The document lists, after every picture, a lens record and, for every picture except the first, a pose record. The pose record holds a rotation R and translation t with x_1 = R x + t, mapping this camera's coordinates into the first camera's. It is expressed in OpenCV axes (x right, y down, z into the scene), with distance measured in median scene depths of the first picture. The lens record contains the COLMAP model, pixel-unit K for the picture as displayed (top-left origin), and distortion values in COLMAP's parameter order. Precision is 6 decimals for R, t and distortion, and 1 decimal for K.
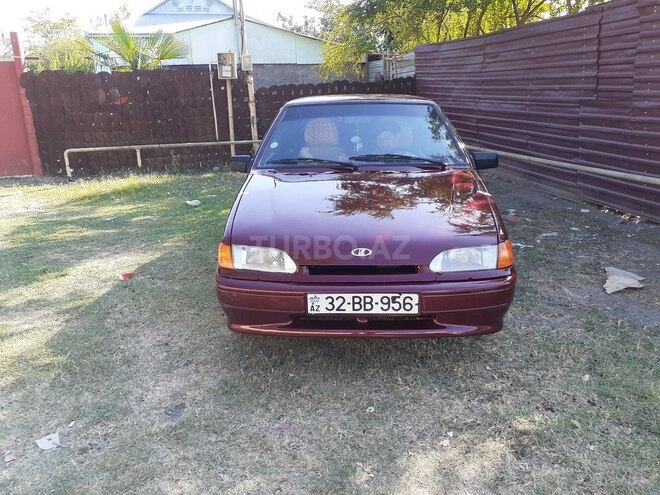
lens RADIAL K [[572.6, 0, 330.0], [0, 572.6, 247.5], [0, 0, 1]] dist [0.014141, -0.015711]
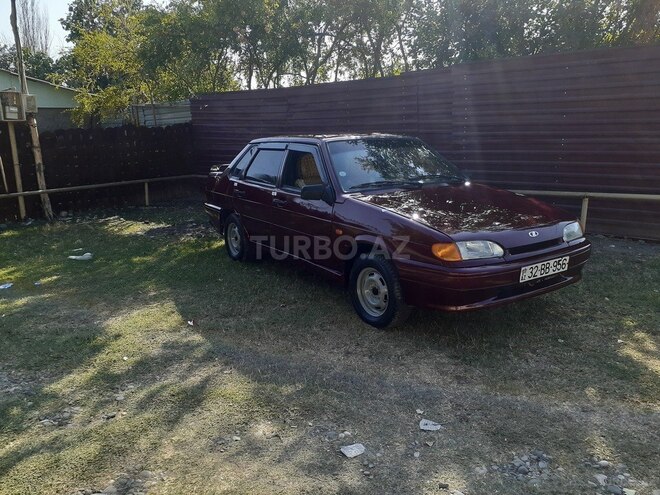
lens RADIAL K [[572.6, 0, 330.0], [0, 572.6, 247.5], [0, 0, 1]] dist [0.014141, -0.015711]
pose [[0.774777, -0.118451, 0.621039, -0.626988], [0.170919, 0.984958, -0.025368, -0.005466], [-0.608693, 0.125802, 0.783369, 0.095887]]
